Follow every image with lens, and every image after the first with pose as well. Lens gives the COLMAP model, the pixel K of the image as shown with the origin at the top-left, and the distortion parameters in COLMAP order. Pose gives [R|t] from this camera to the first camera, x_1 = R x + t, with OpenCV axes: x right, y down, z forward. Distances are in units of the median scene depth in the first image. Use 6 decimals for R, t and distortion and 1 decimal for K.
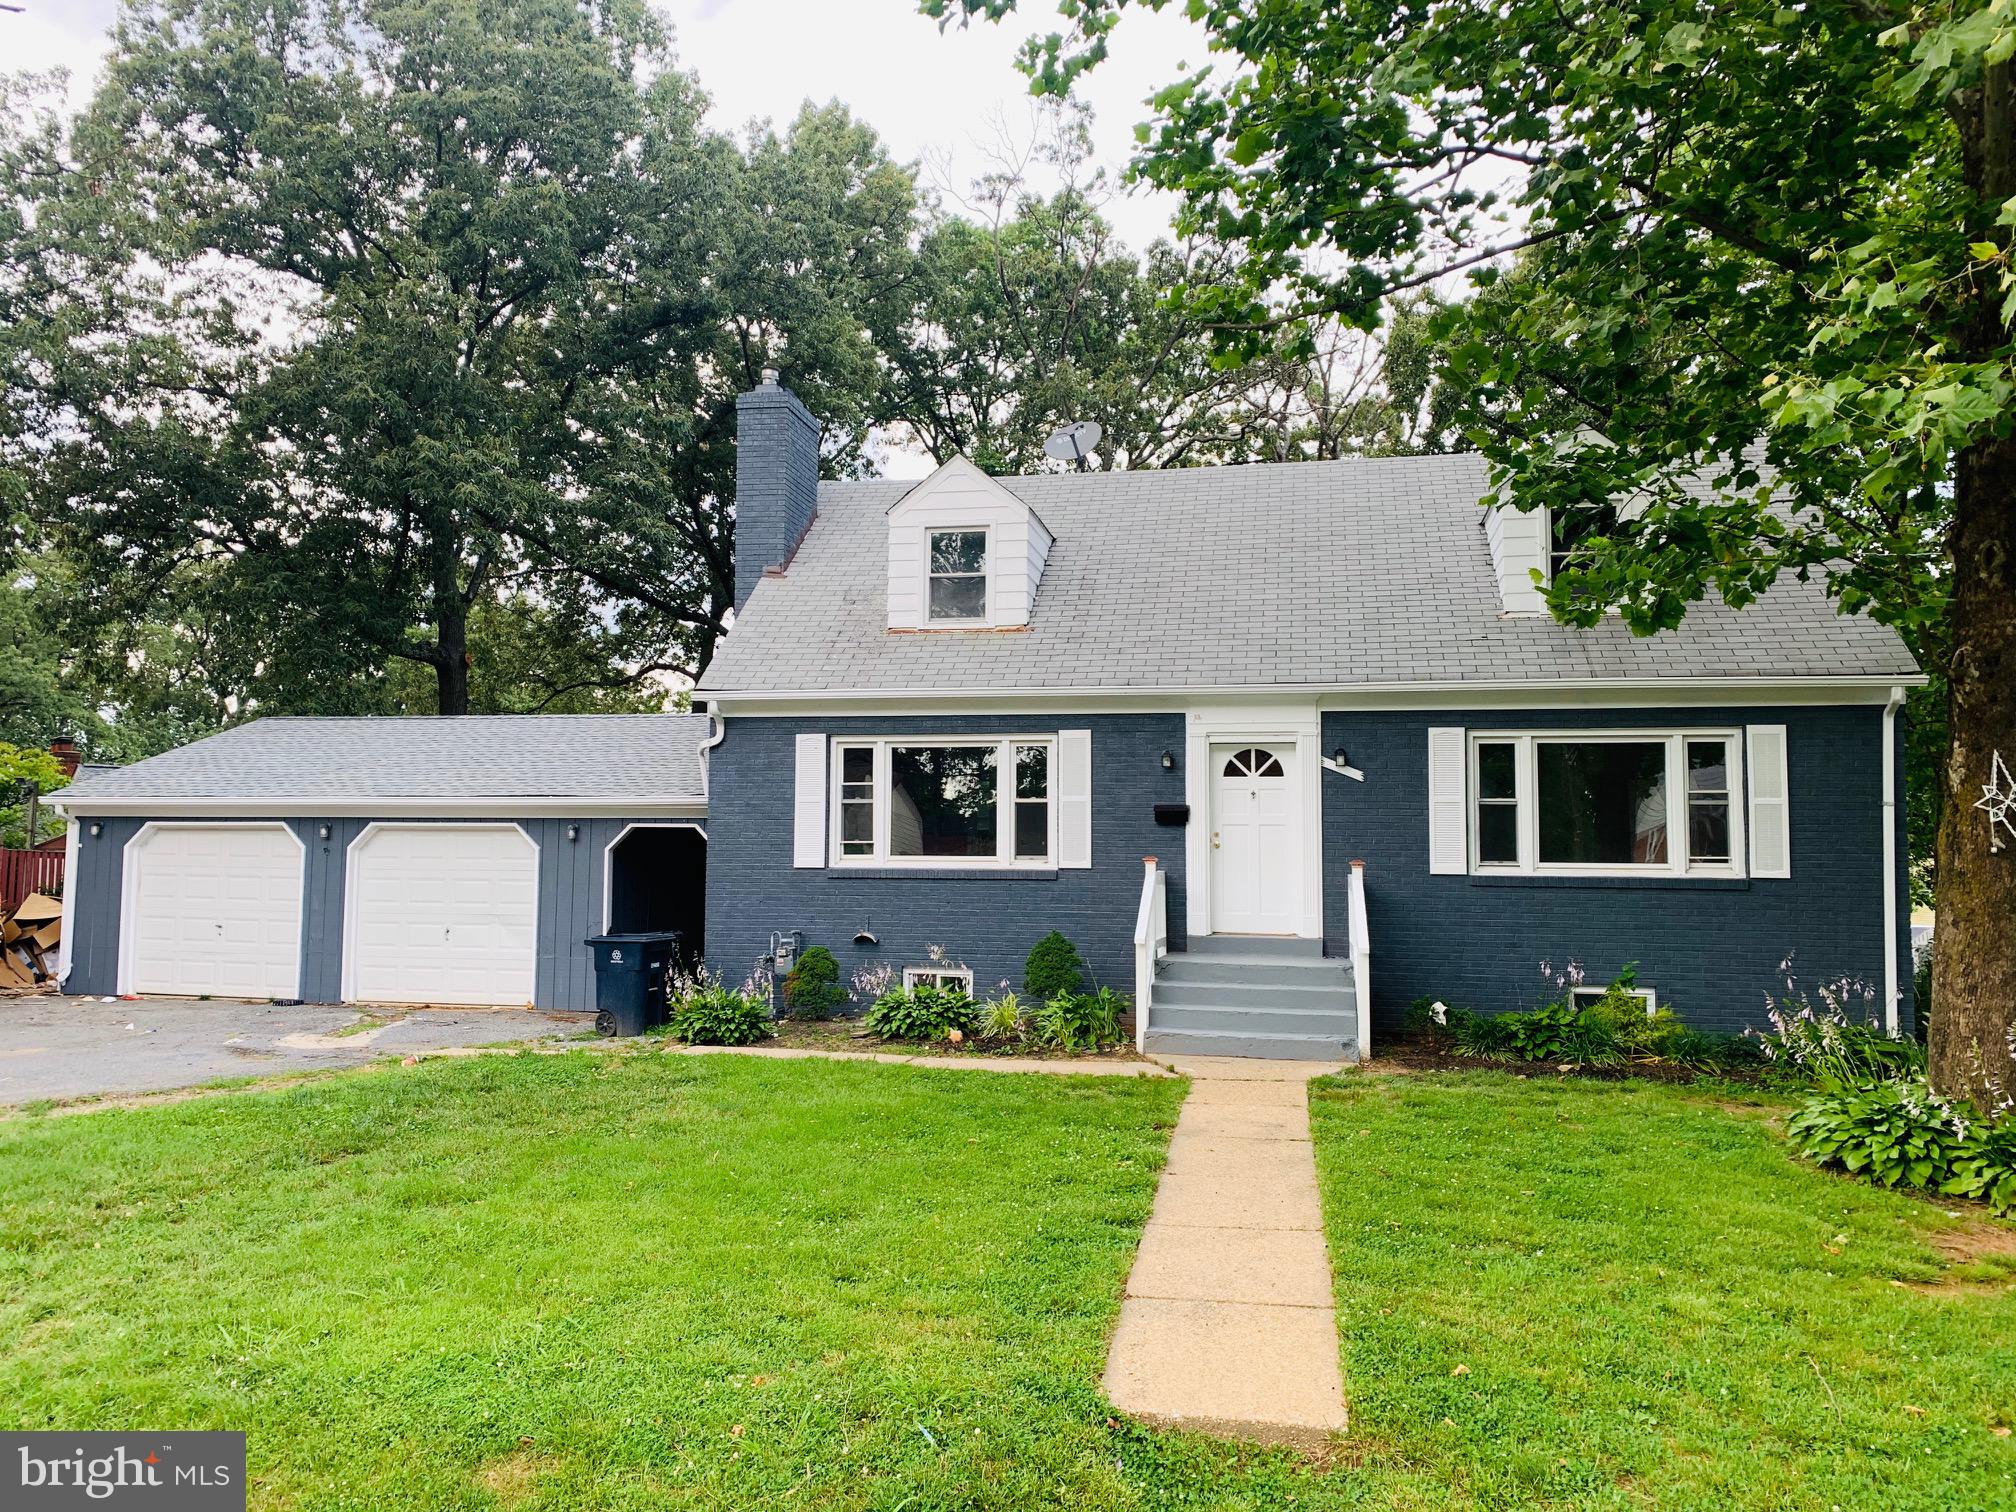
lens RADIAL K [[1552.3, 0, 966.3], [0, 1552.3, 759.7], [0, 0, 1]] dist [0.059848, -0.067000]
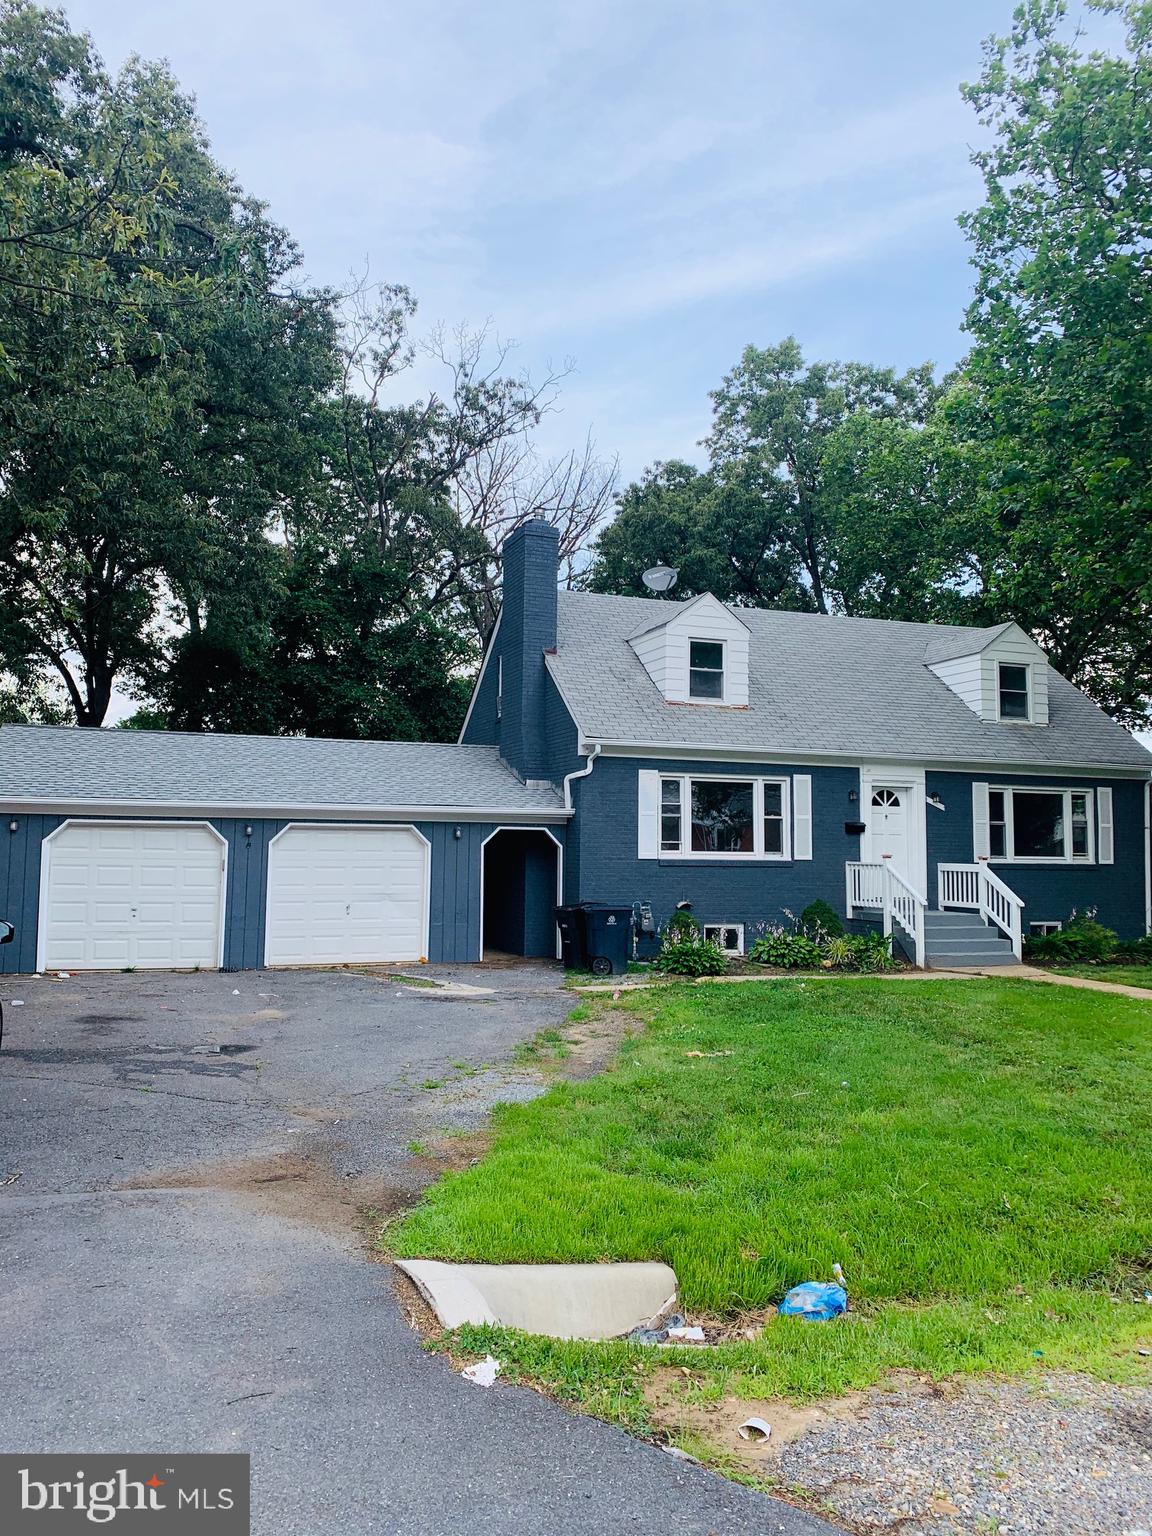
lens RADIAL K [[1182.7, 0, 578.2], [0, 1182.7, 774.7], [0, 0, 1]] dist [0.059848, -0.067000]
pose [[0.844849, 0.037763, 0.533671, -0.781848], [-0.037823, 0.999226, -0.010829, 0.003287], [-0.533667, -0.011036, 0.845623, 0.069413]]
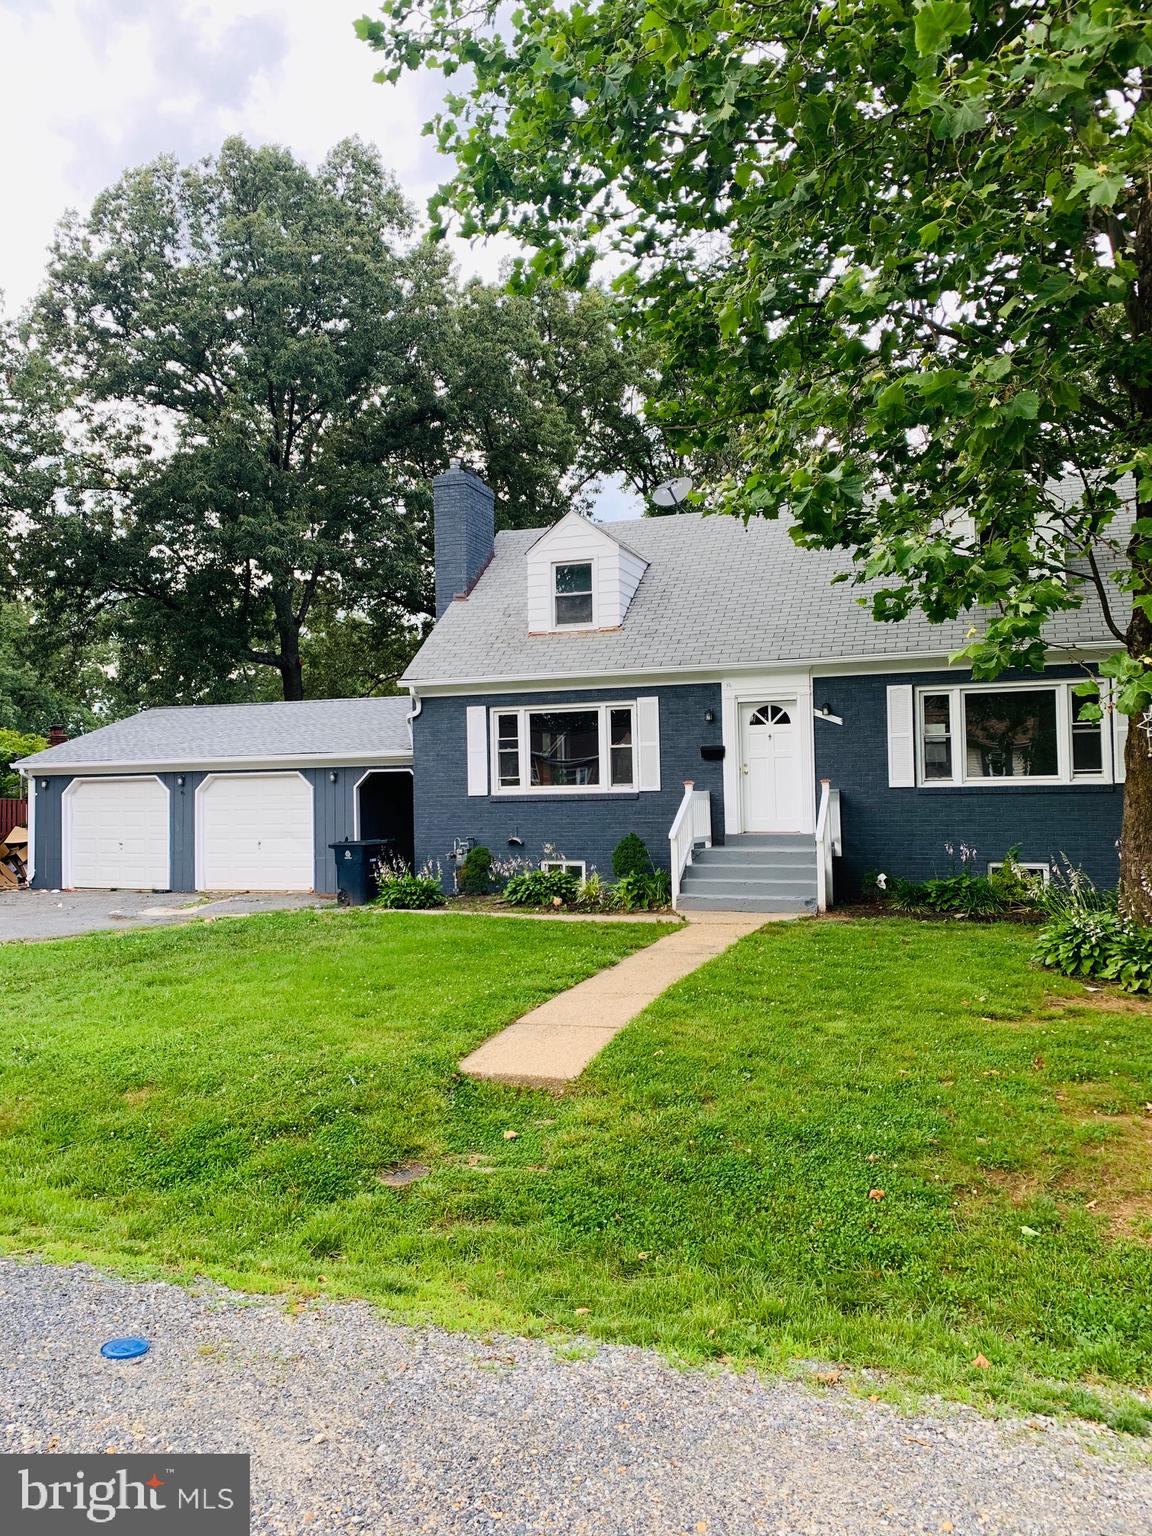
lens RADIAL K [[1182.7, 0, 563.4], [0, 1182.7, 755.9], [0, 0, 1]] dist [0.059848, -0.067000]
pose [[0.989847, -0.031283, -0.138653, 0.142017], [0.035325, 0.999017, 0.026785, 0.003869], [0.137679, -0.031411, 0.989979, -0.120665]]
